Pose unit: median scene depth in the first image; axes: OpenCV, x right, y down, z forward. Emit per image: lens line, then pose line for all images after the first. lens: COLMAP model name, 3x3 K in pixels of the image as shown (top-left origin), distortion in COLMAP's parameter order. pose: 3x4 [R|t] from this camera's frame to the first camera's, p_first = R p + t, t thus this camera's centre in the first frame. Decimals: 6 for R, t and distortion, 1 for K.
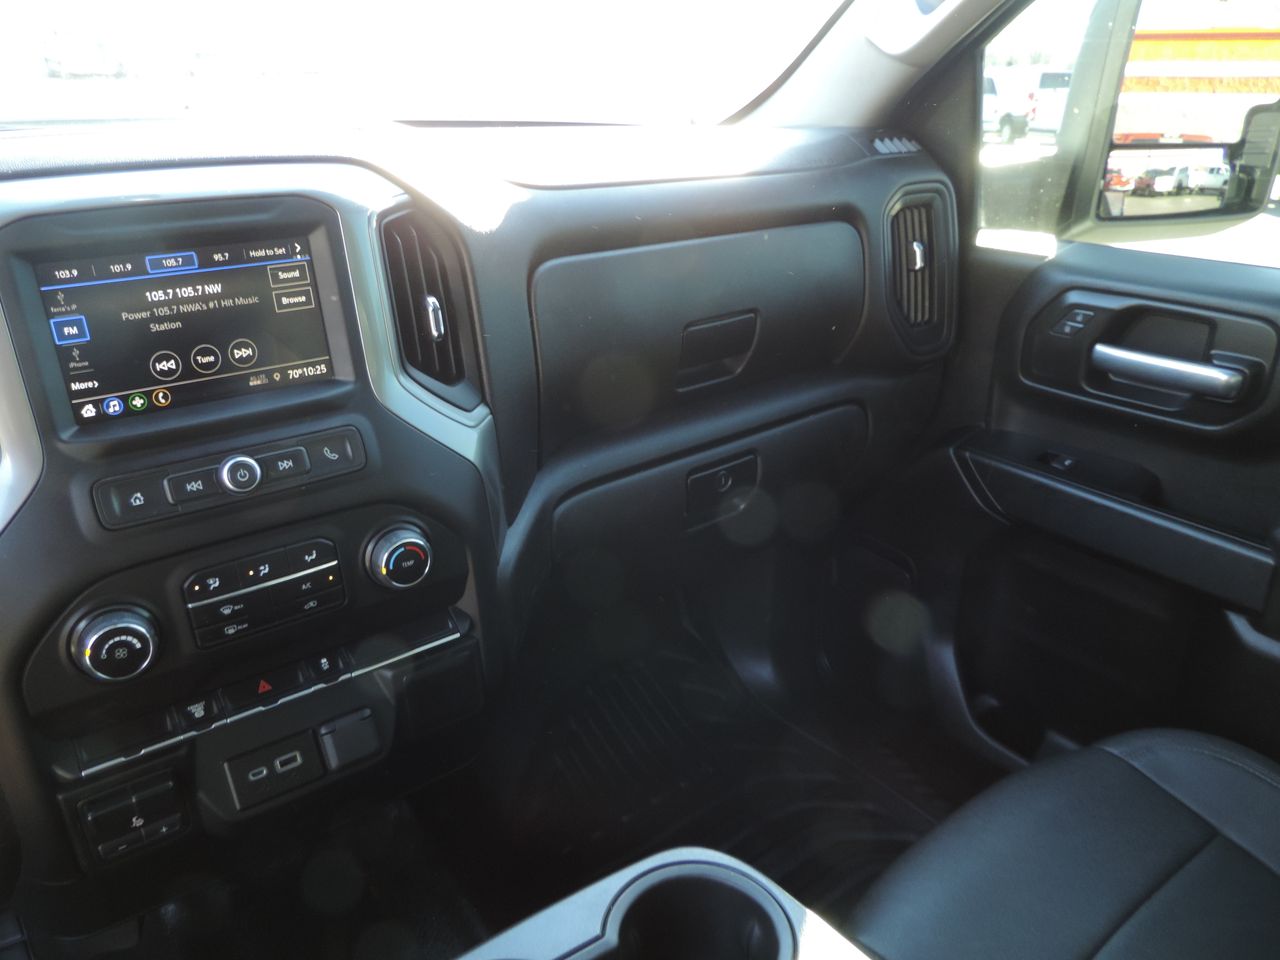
lens RADIAL K [[889.1, 0, 640.0], [0, 889.1, 480.0], [0, 0, 1]] dist [-0.035354, 0.010199]
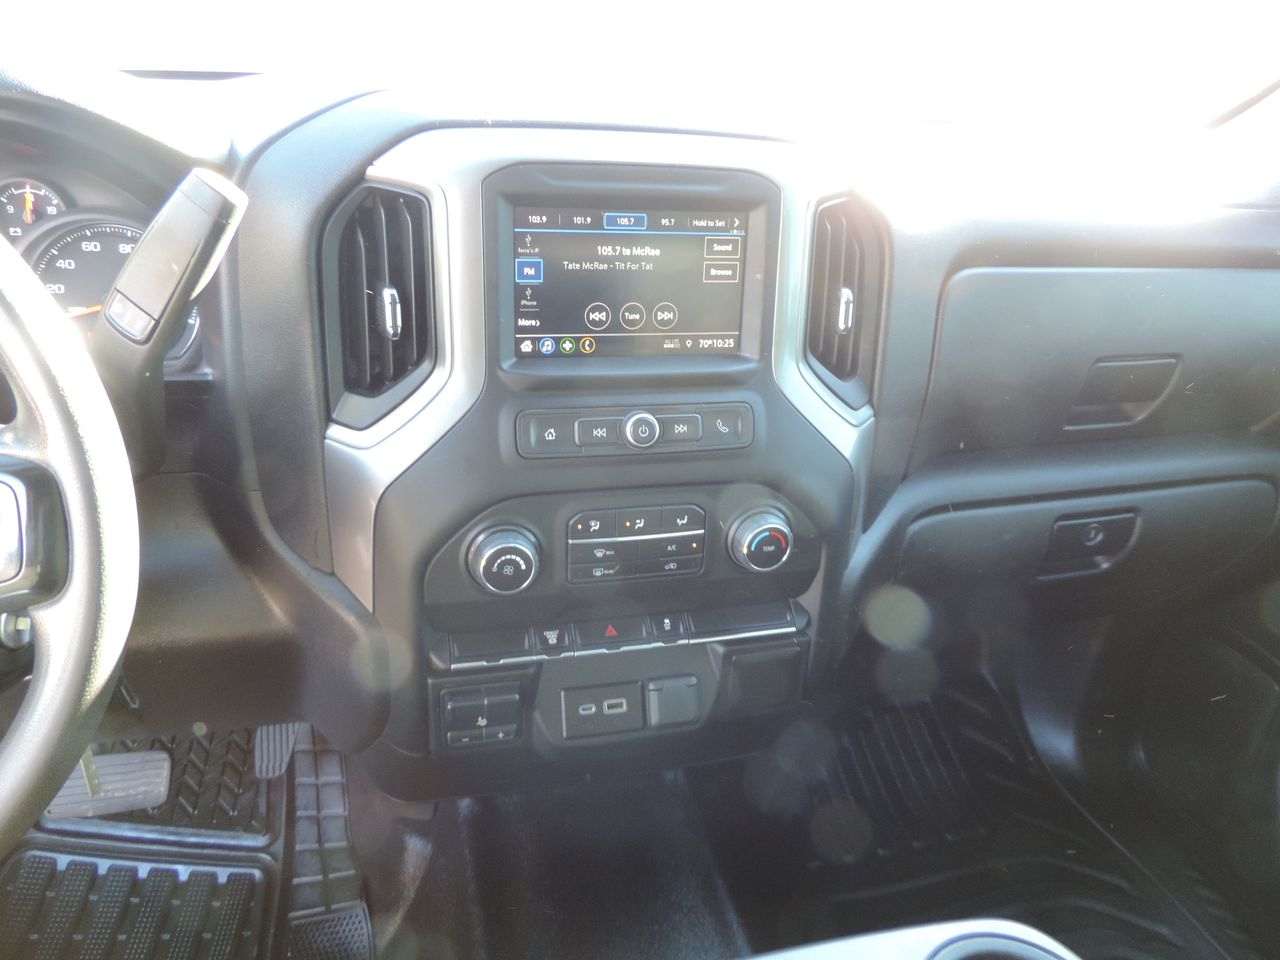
lens RADIAL K [[889.1, 0, 640.0], [0, 889.1, 480.0], [0, 0, 1]] dist [-0.035354, 0.010199]
pose [[0.927511, 0.210835, -0.308662, -0.111755], [-0.207719, 0.977229, 0.043325, 0.005831], [0.310768, 0.023930, 0.950184, 0.001487]]
